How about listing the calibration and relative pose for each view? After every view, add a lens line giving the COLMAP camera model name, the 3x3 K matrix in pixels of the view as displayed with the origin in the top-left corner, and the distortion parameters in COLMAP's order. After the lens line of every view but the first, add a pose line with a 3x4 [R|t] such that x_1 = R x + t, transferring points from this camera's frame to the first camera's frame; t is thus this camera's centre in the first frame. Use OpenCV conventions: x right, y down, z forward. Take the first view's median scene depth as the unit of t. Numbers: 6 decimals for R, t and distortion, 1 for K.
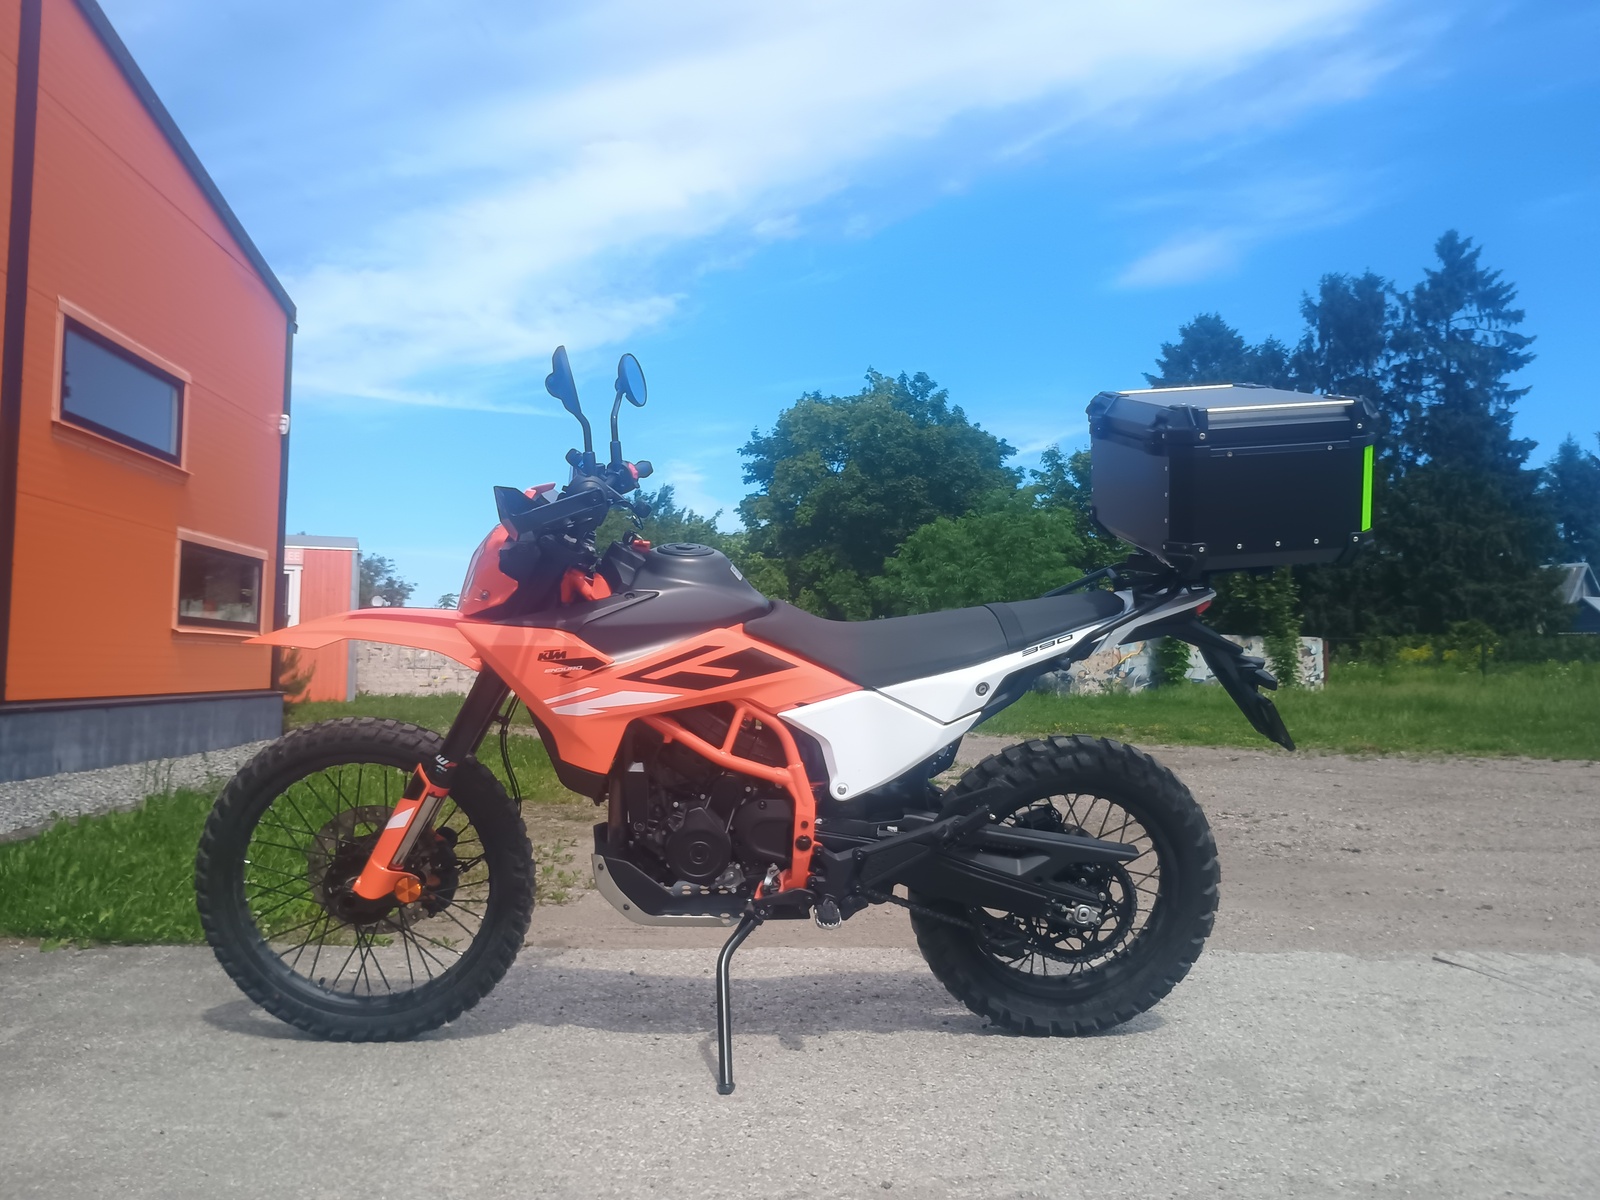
lens RADIAL K [[1396.4, 0, 798.5], [0, 1396.4, 571.4], [0, 0, 1]] dist [0.081115, -0.116896]
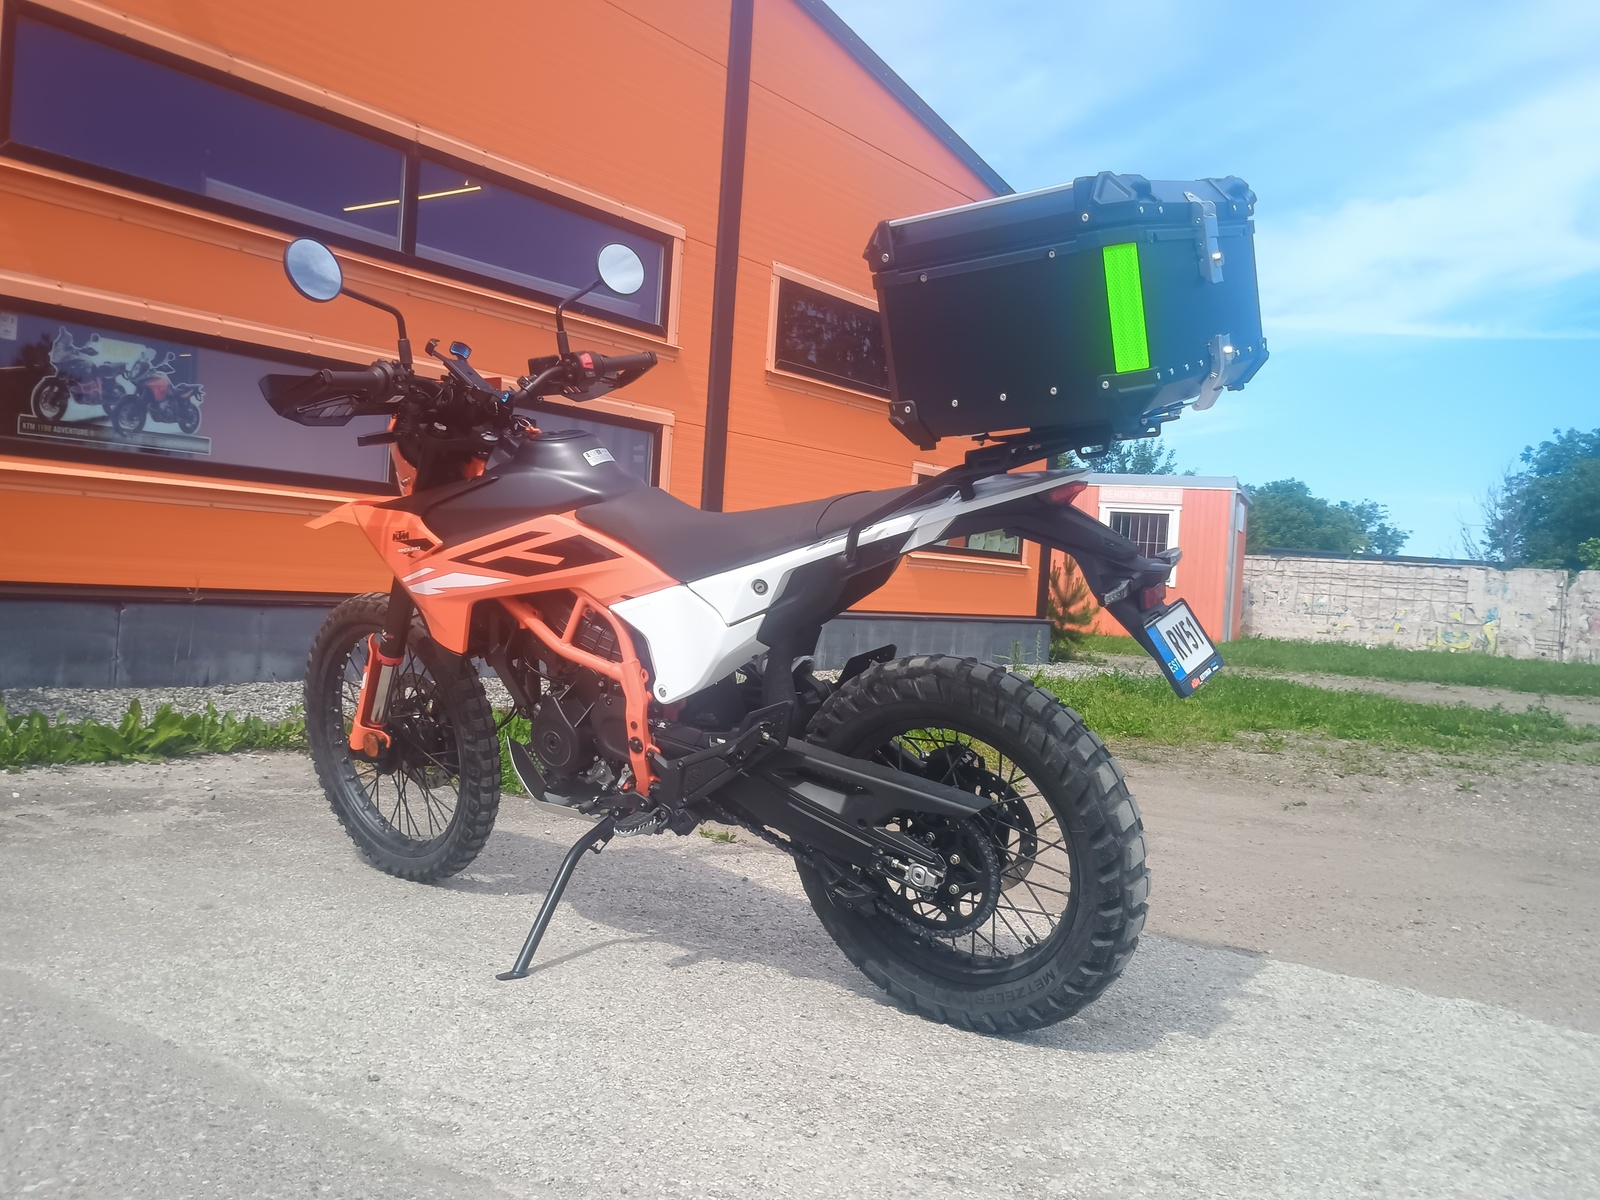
lens RADIAL K [[1396.4, 0, 798.5], [0, 1396.4, 571.4], [0, 0, 1]] dist [0.081115, -0.116896]
pose [[0.760948, 0.030247, -0.648107, 0.676103], [-0.006441, 0.999216, 0.039070, 0.039564], [0.648781, -0.025556, 0.760546, 0.353941]]
